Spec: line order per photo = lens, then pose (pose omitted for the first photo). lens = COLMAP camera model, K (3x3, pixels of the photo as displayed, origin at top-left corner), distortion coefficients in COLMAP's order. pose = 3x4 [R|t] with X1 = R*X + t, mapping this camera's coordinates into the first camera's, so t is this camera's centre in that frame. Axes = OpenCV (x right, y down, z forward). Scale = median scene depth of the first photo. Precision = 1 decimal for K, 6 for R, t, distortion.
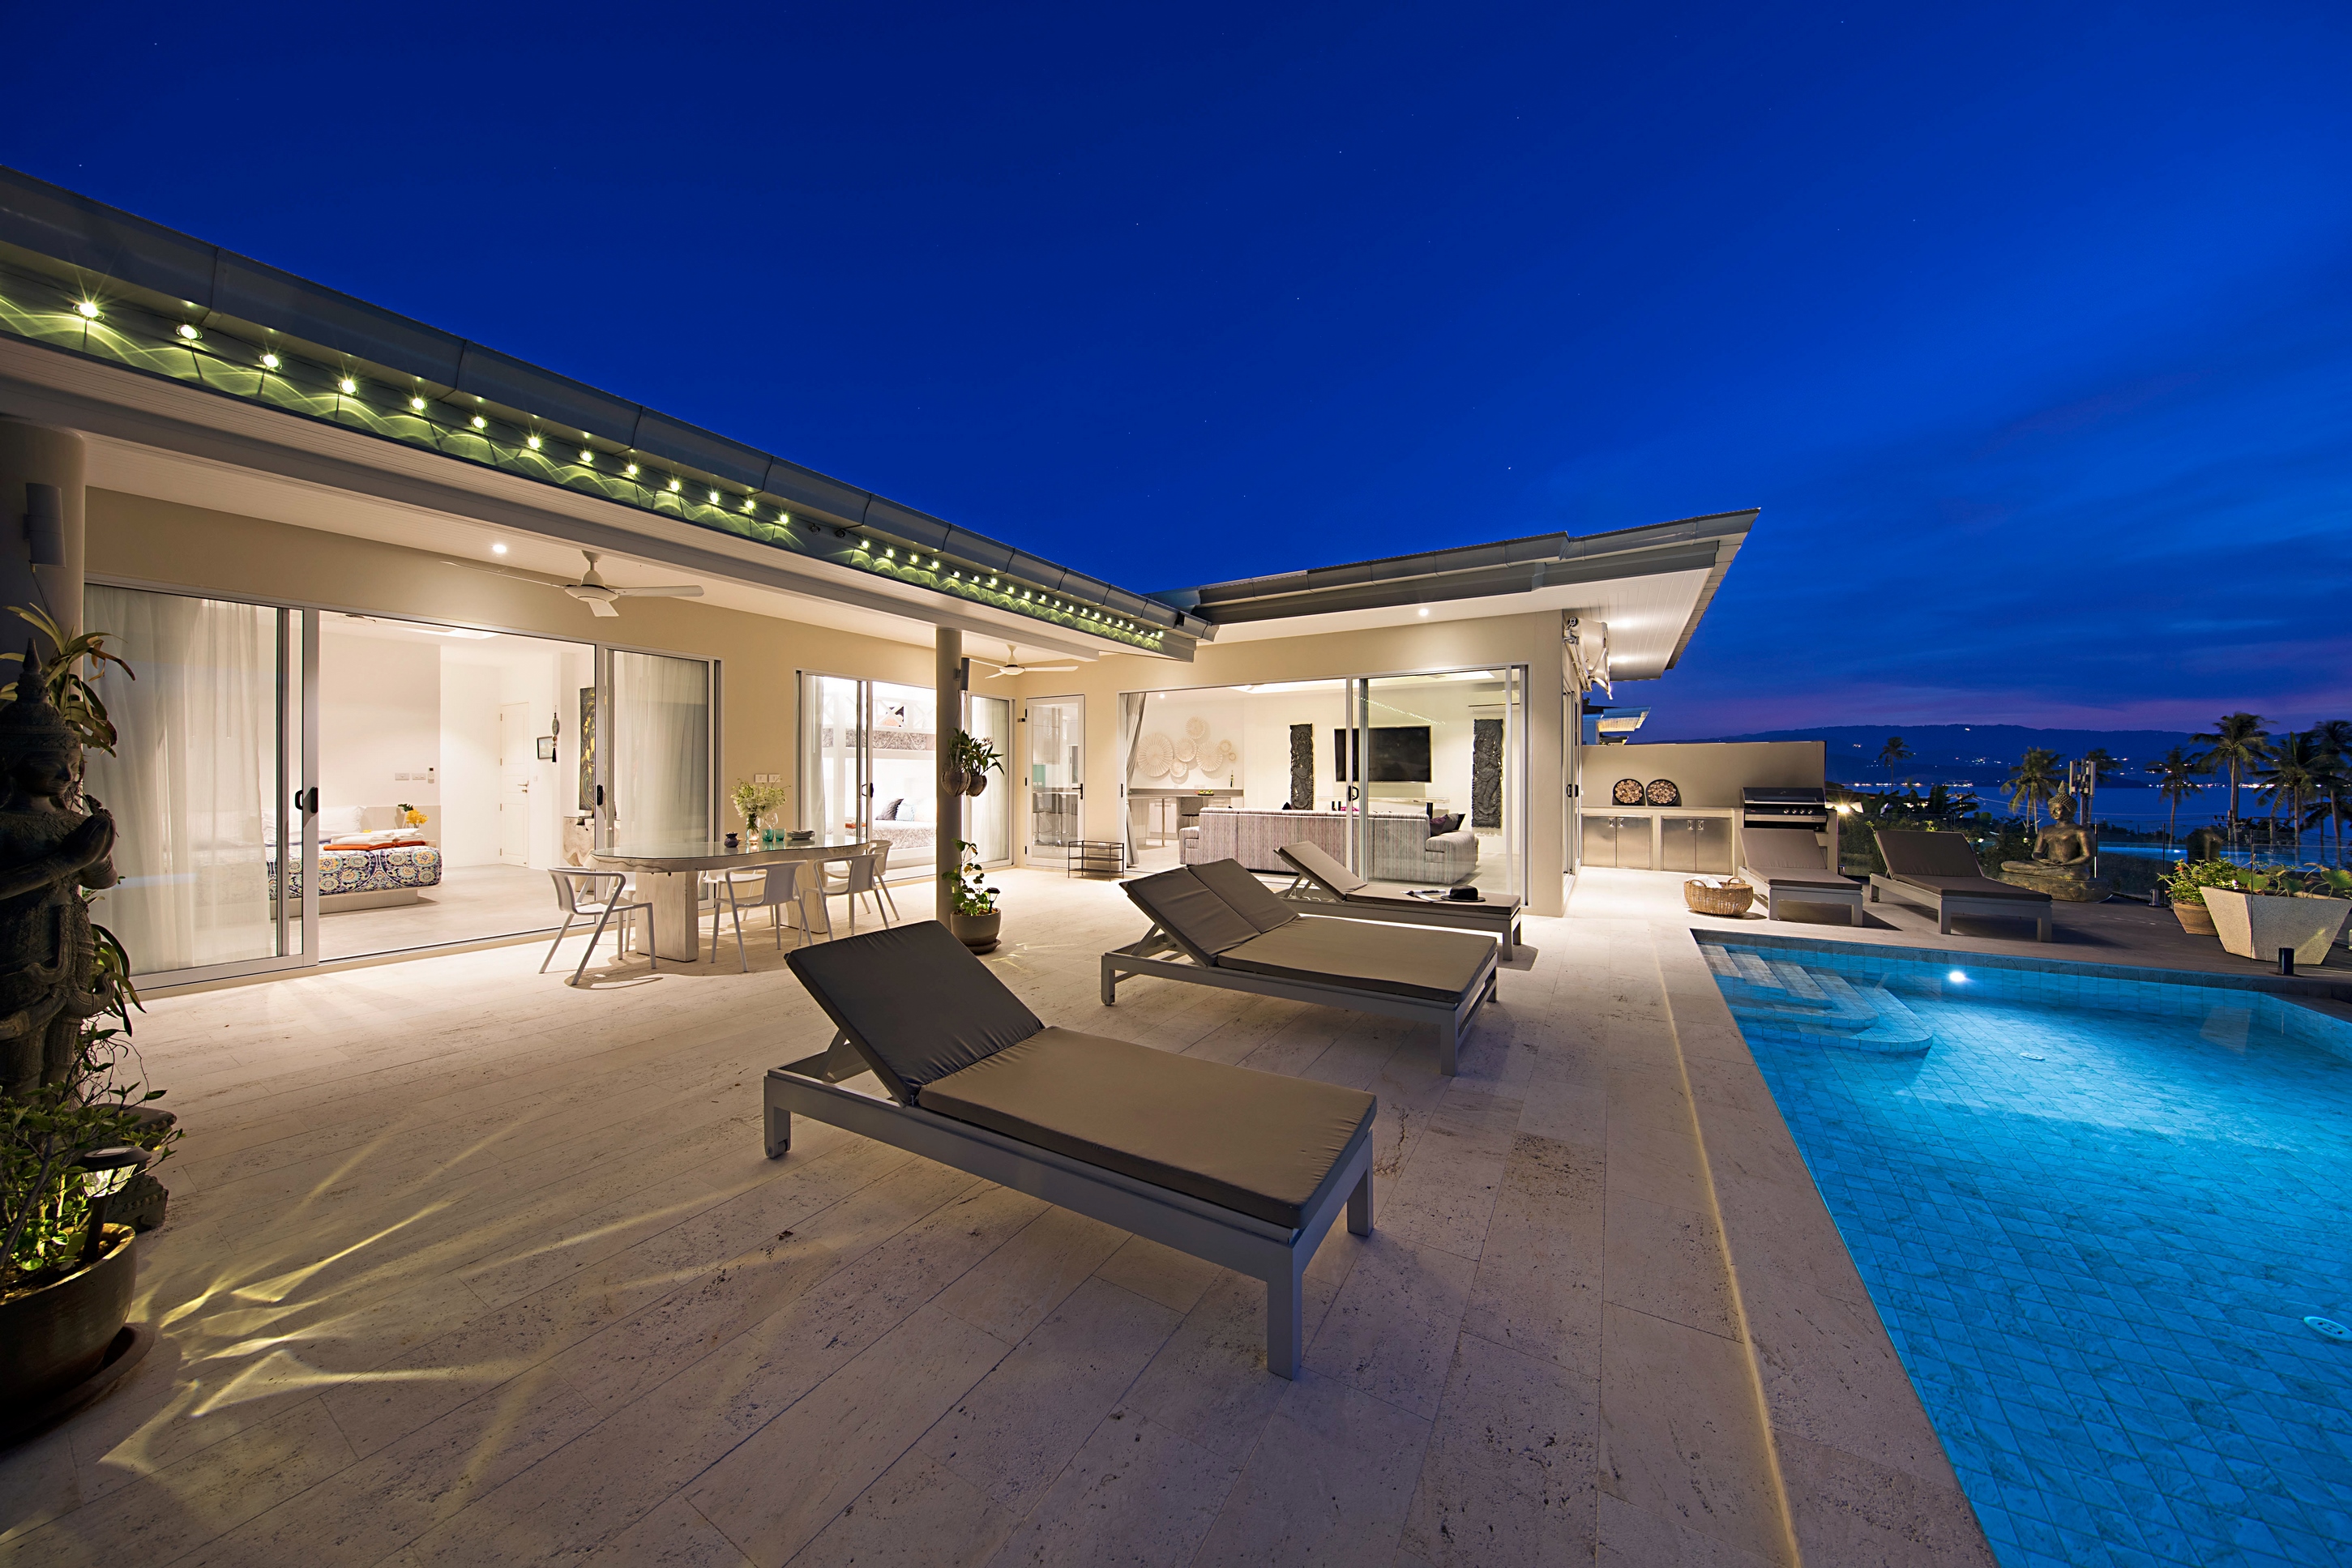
lens RADIAL K [[741.7, 0, 1175.8], [0, 741.7, 778.9], [0, 0, 1]] dist [-0.000043, 0.000242]
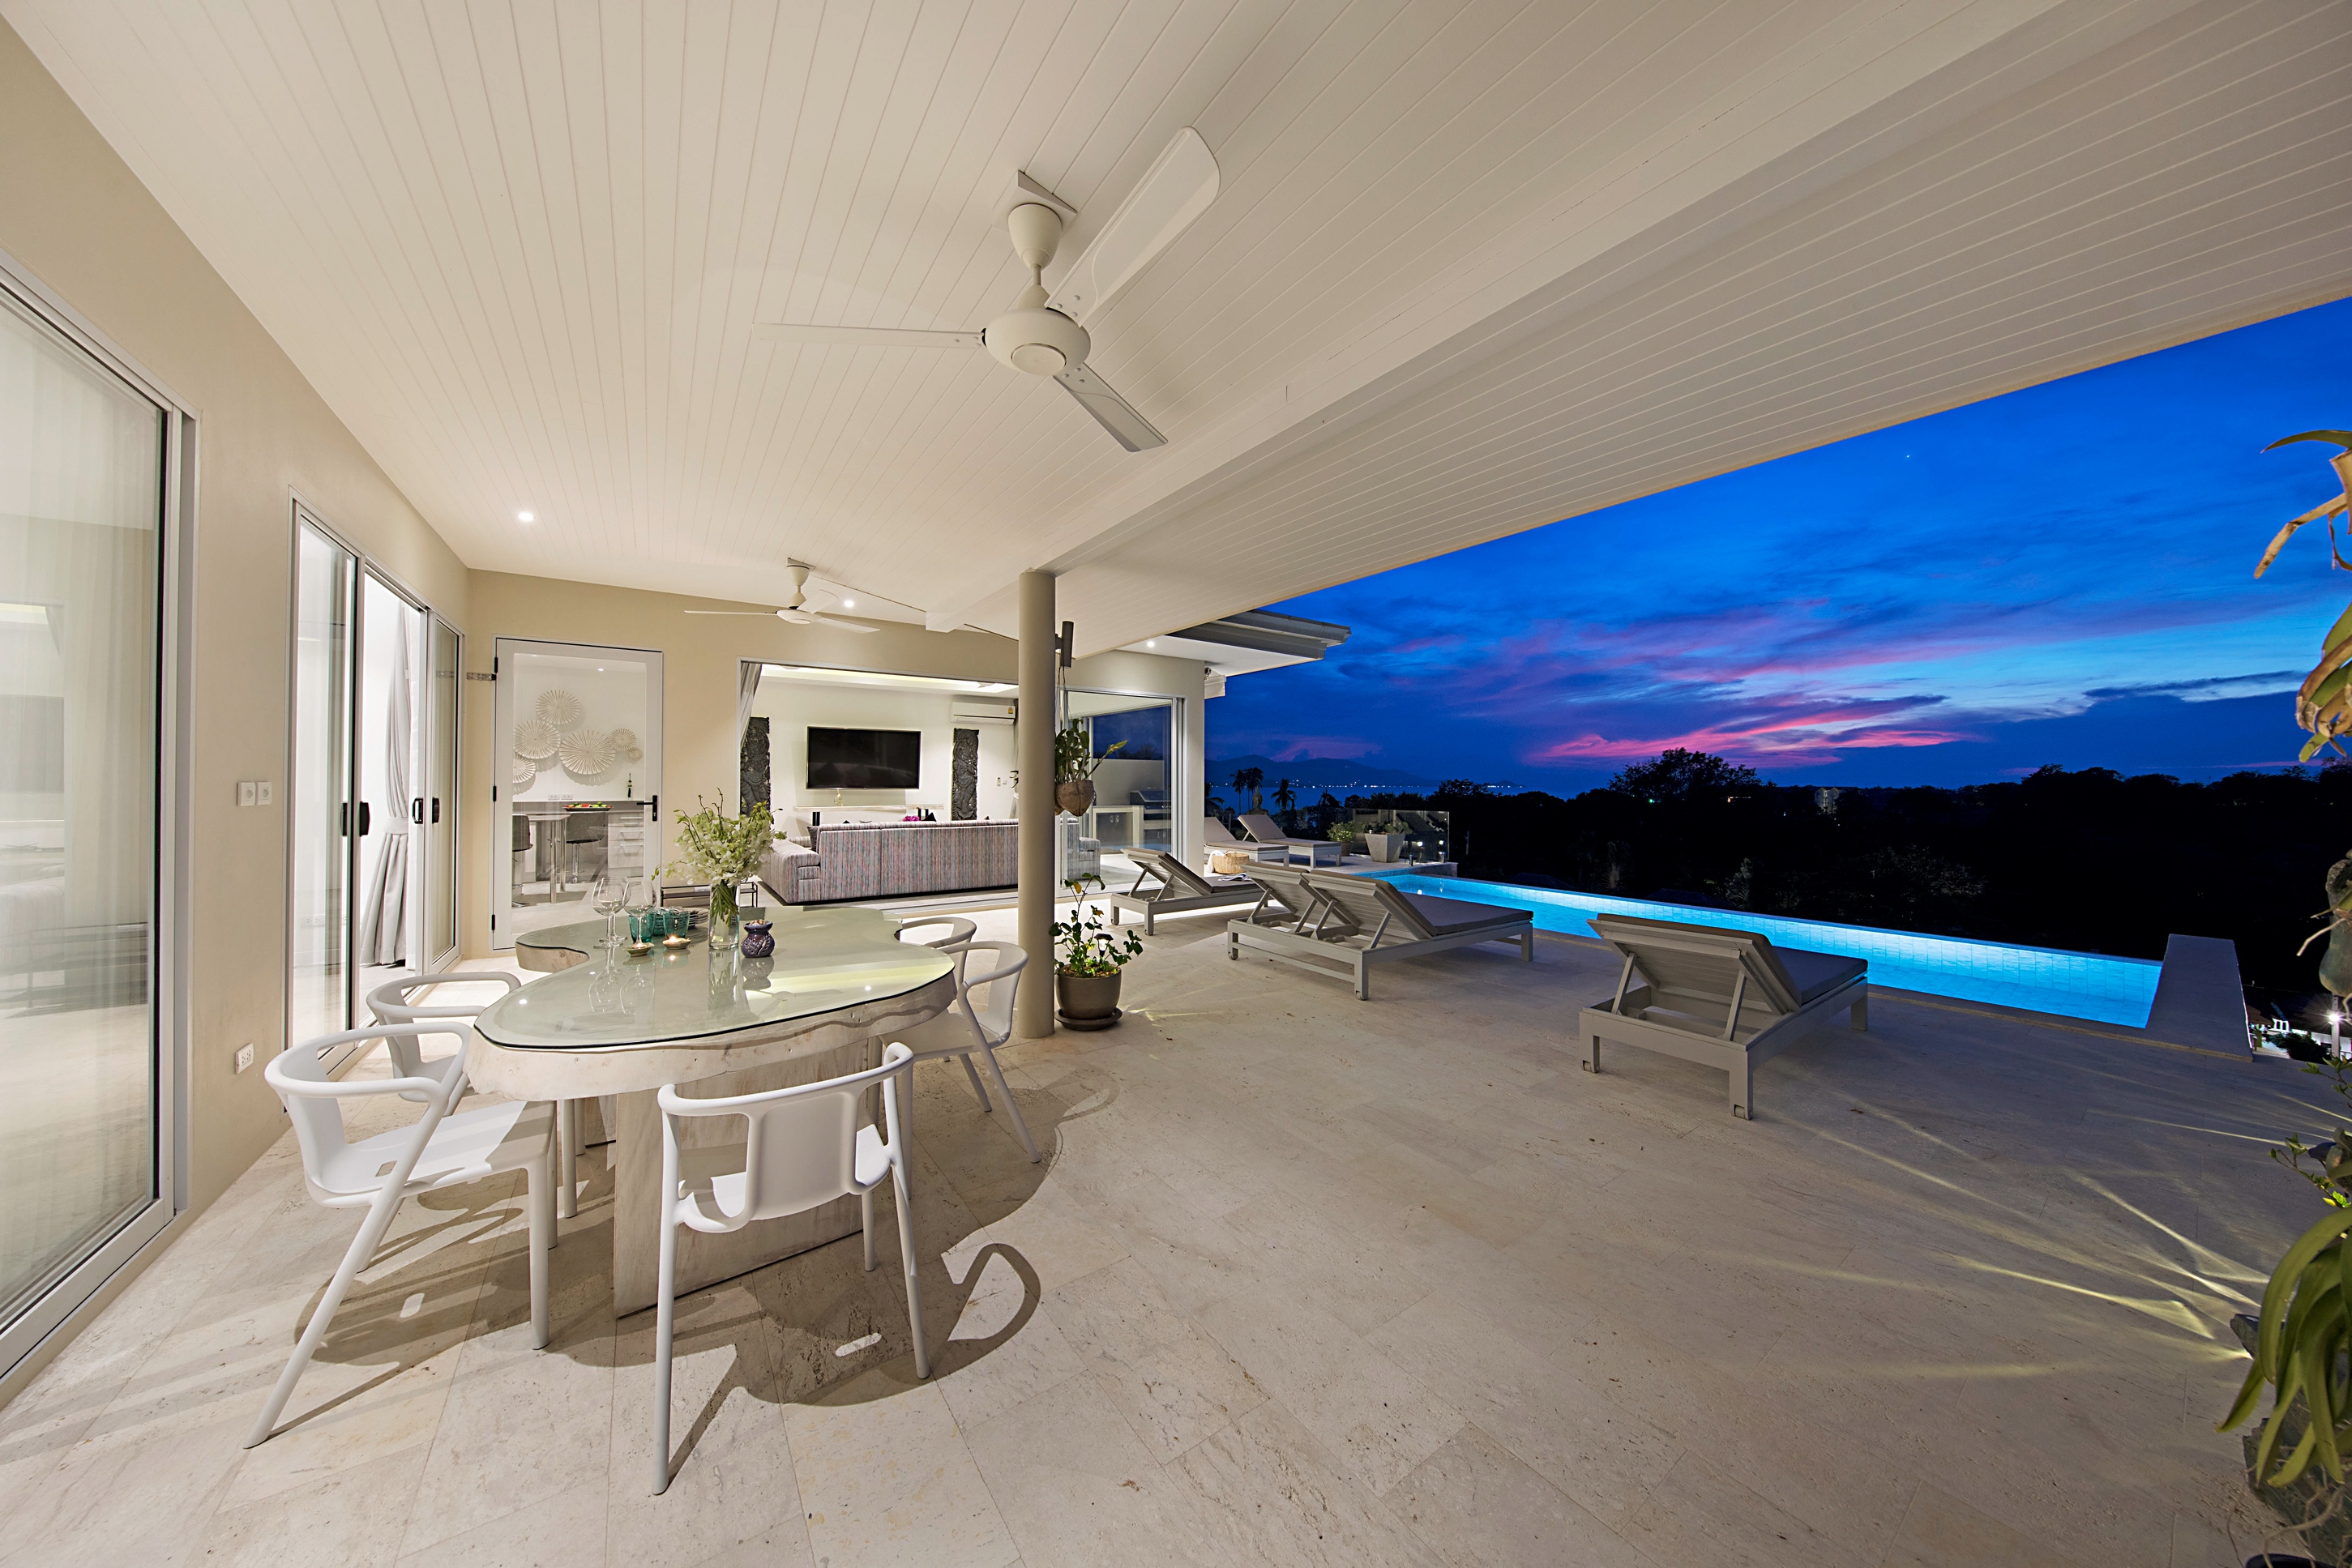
lens RADIAL K [[741.7, 0, 1180.0], [0, 741.7, 777.7], [0, 0, 1]] dist [-0.000043, 0.000242]
pose [[0.404479, 0.006129, 0.914527, -0.567371], [-0.000417, 0.999979, -0.006517, -0.005341], [-0.914547, 0.002255, 0.404473, 0.385526]]
